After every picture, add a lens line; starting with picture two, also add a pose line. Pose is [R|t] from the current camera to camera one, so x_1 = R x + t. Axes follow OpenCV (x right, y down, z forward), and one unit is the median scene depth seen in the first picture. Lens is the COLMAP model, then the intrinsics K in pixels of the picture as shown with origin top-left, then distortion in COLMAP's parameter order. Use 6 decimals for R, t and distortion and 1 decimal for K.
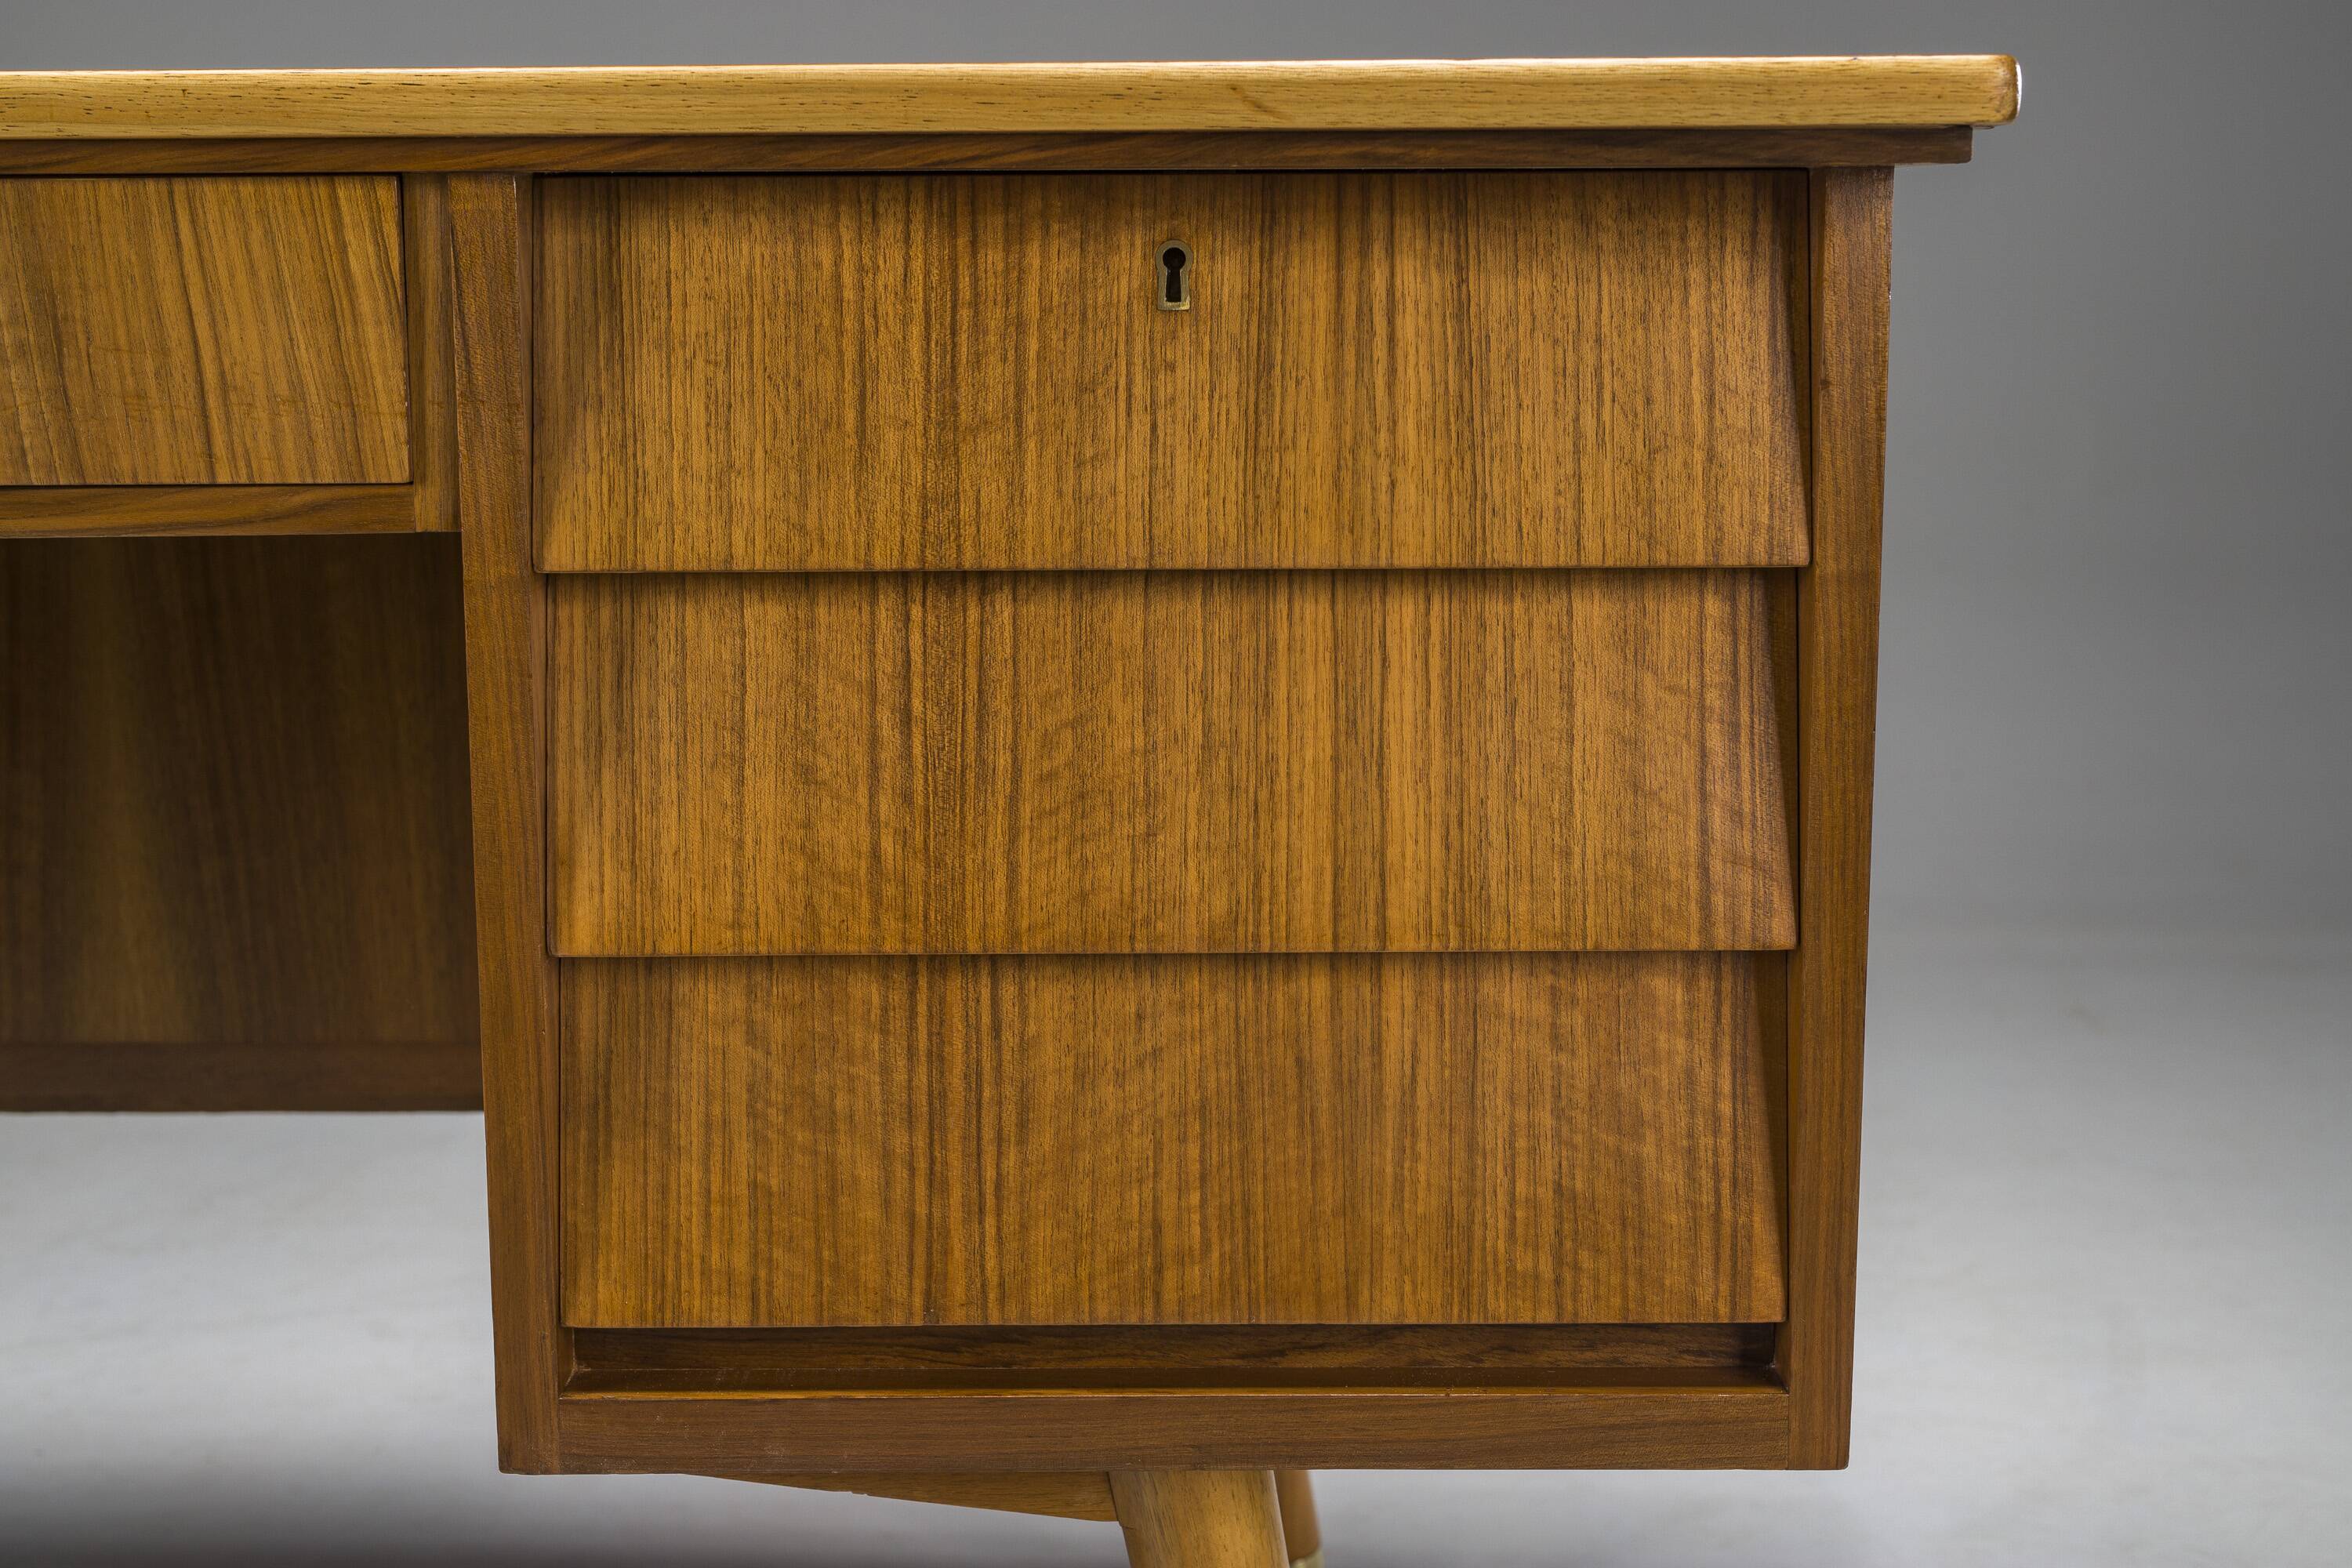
lens RADIAL K [[3319.6, 0, 1221.3], [0, 3319.6, 789.6], [0, 0, 1]] dist [-0.003376, 0.000000]
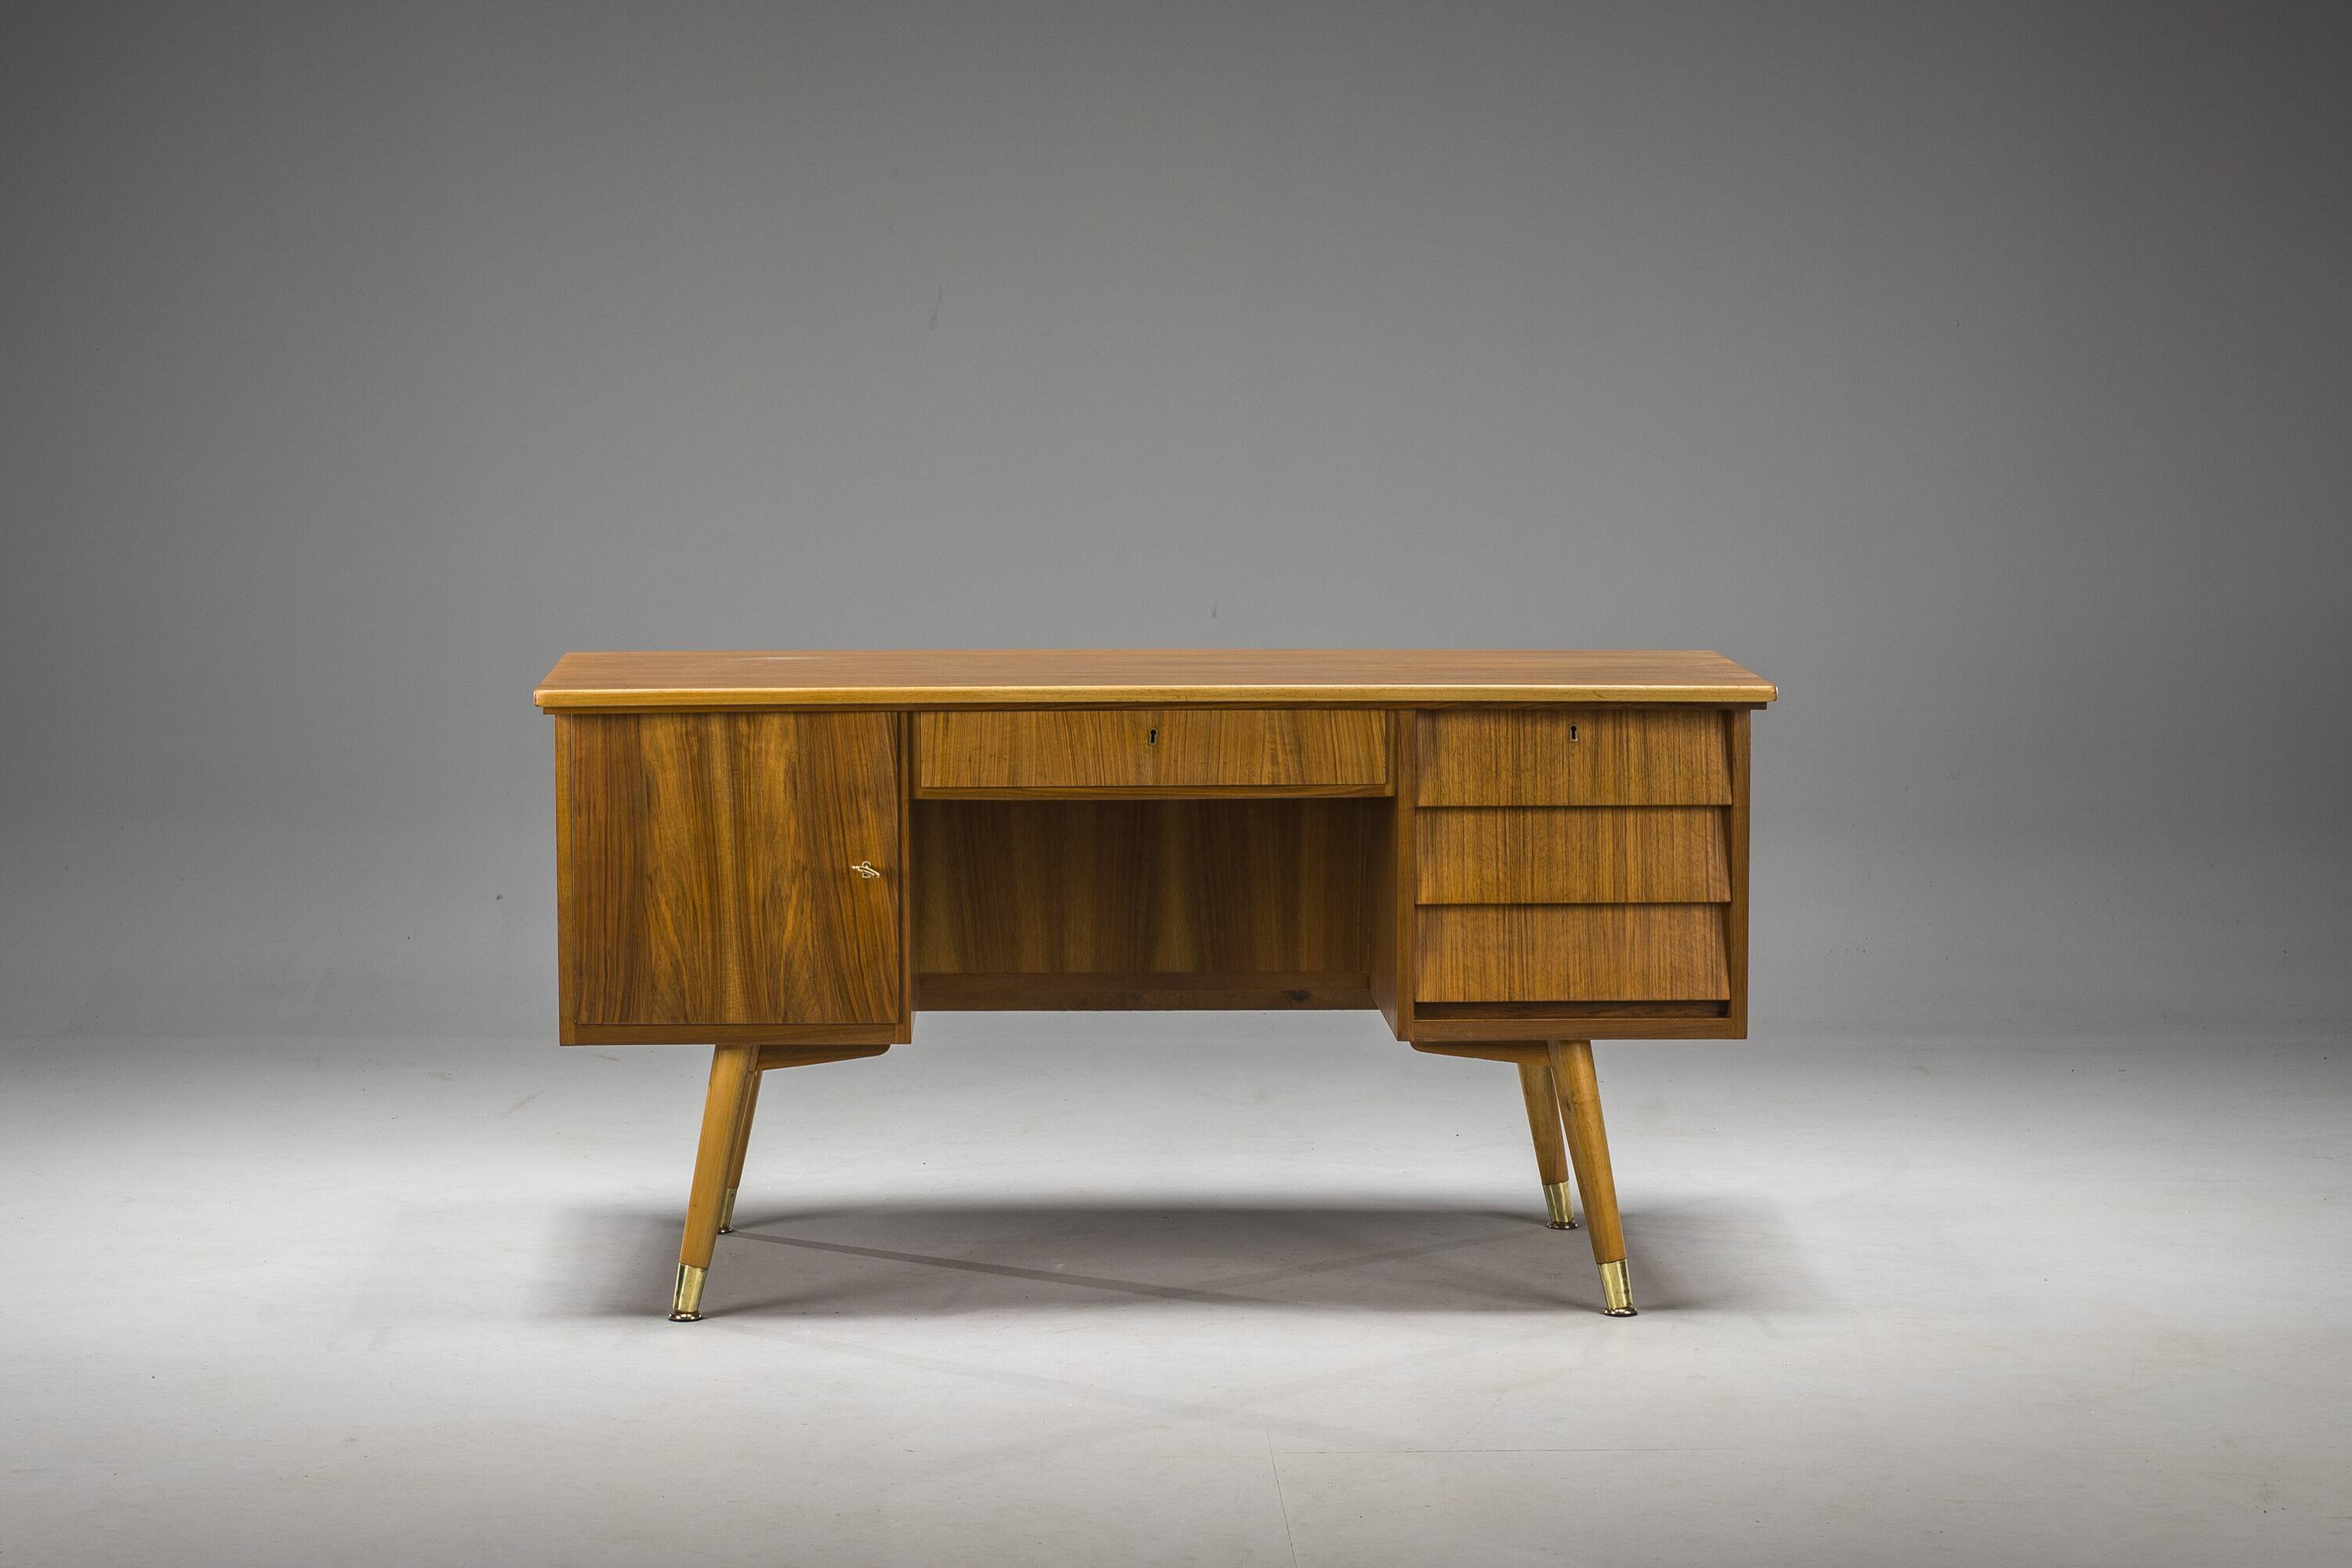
lens RADIAL K [[4751.9, 0, 1160.0], [0, 4751.9, 635.7], [0, 0, 1]] dist [-0.019814, 0.000000]
pose [[0.999641, 0.001536, 0.026752, -0.656211], [0.001628, 0.993034, -0.117820, 0.397594], [-0.026747, 0.117822, 0.992674, -4.620537]]
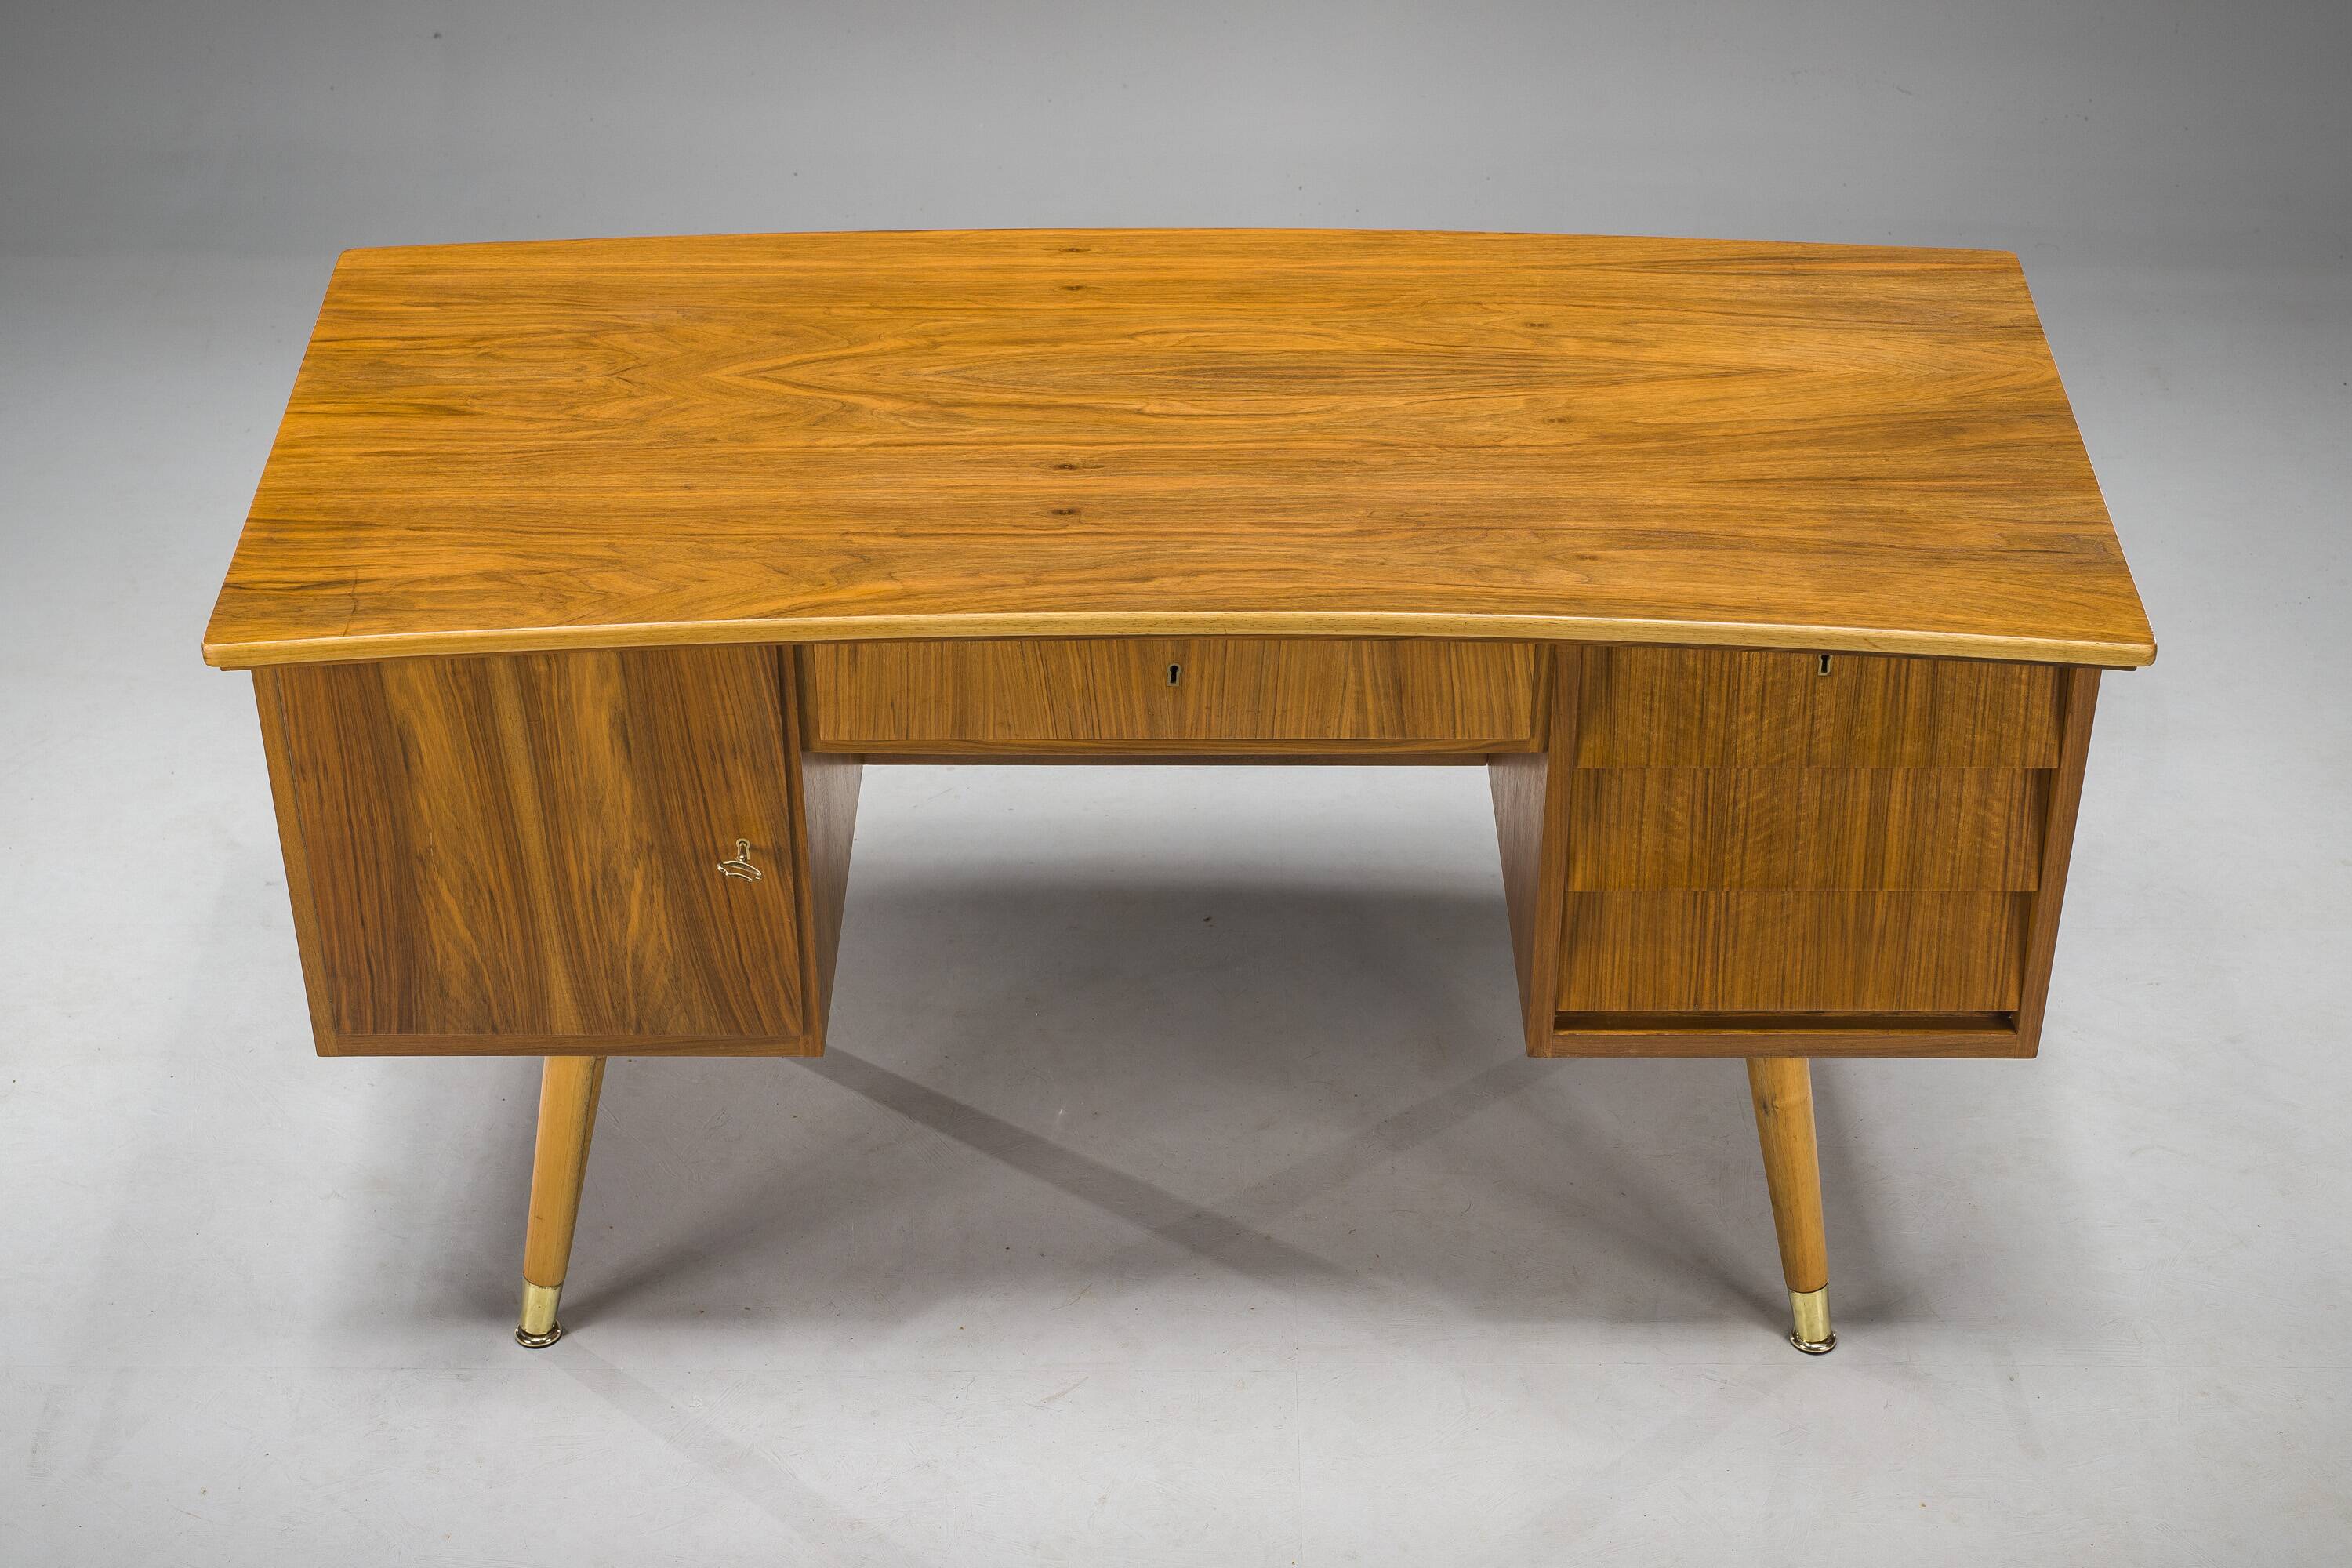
lens RADIAL K [[3614.0, 0, 1180.3], [0, 3614.0, 786.3], [0, 0, 1]] dist [-0.003346, 0.000000]
pose [[0.999991, 0.003599, 0.002334, -0.515177], [-0.004221, 0.922751, 0.385374, -1.132538], [-0.000767, -0.385380, 0.922758, -1.617425]]
